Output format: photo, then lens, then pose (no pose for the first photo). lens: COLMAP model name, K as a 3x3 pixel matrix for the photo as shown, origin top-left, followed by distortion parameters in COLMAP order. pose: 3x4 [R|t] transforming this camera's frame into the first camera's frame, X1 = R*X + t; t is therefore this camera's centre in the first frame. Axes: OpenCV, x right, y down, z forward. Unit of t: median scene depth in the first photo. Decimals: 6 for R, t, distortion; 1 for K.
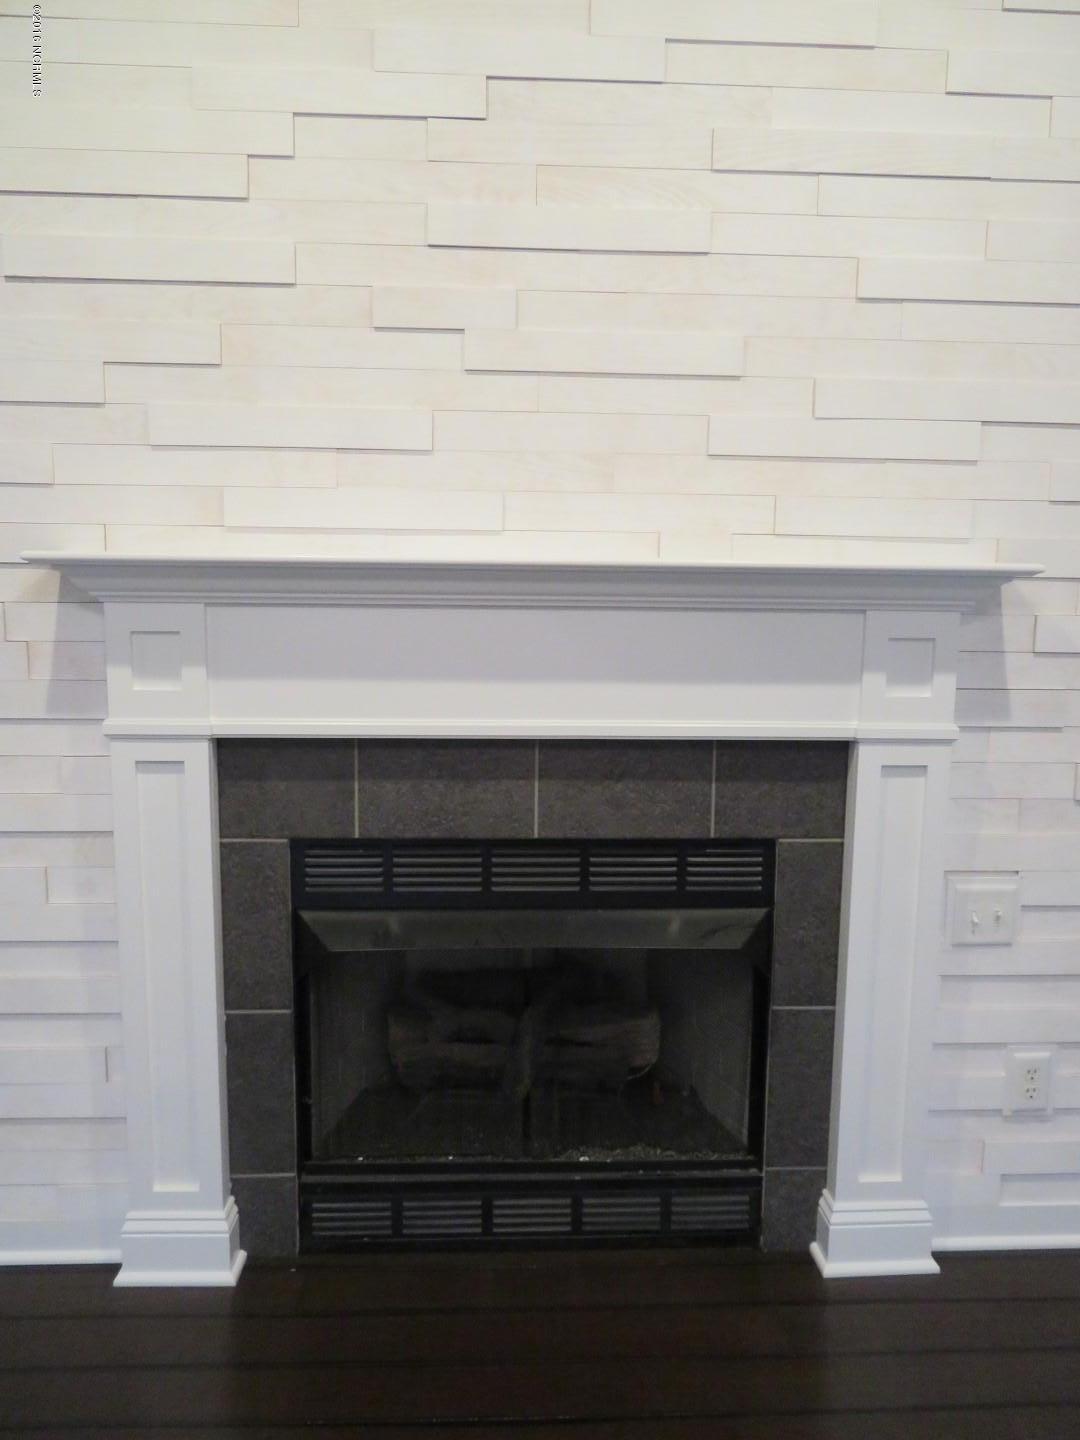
lens RADIAL K [[1033.7, 0, 538.4], [0, 1033.7, 767.6], [0, 0, 1]] dist [-0.014416, -0.002485]
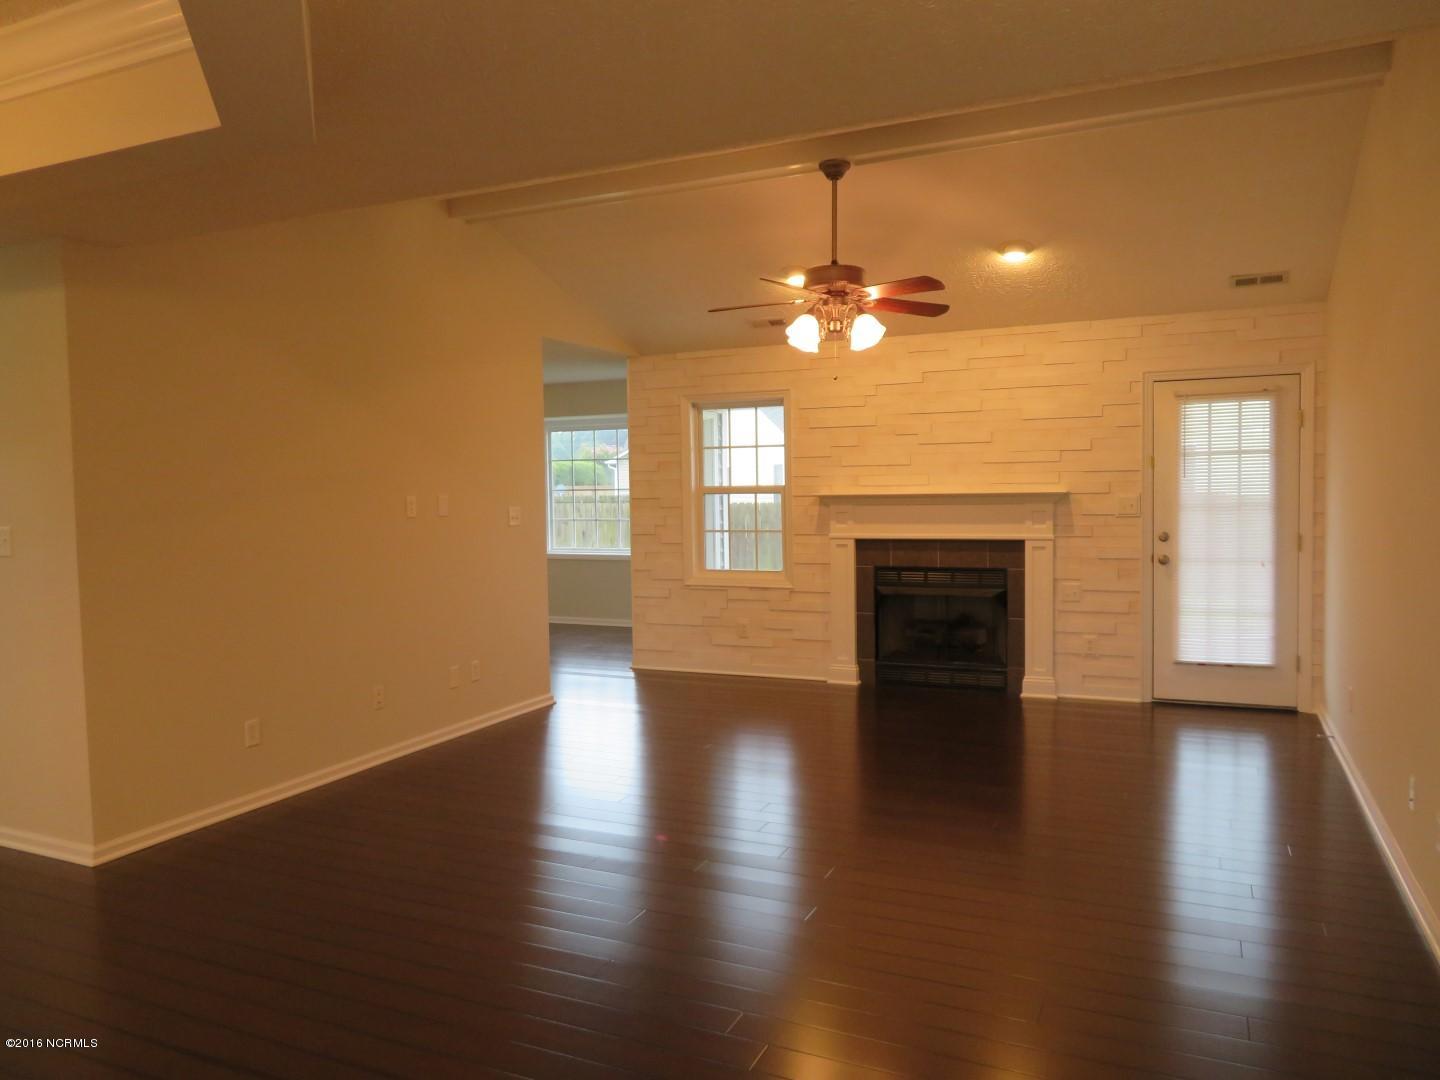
lens RADIAL K [[1080.7, 0, 720.0], [0, 1080.7, 540.0], [0, 0, 1]] dist [-0.087731, -0.000619]
pose [[0.891808, -0.000837, -0.452413, 1.032368], [-0.031608, 0.997439, -0.064153, 0.242474], [0.451308, 0.071512, 0.889498, -2.743971]]
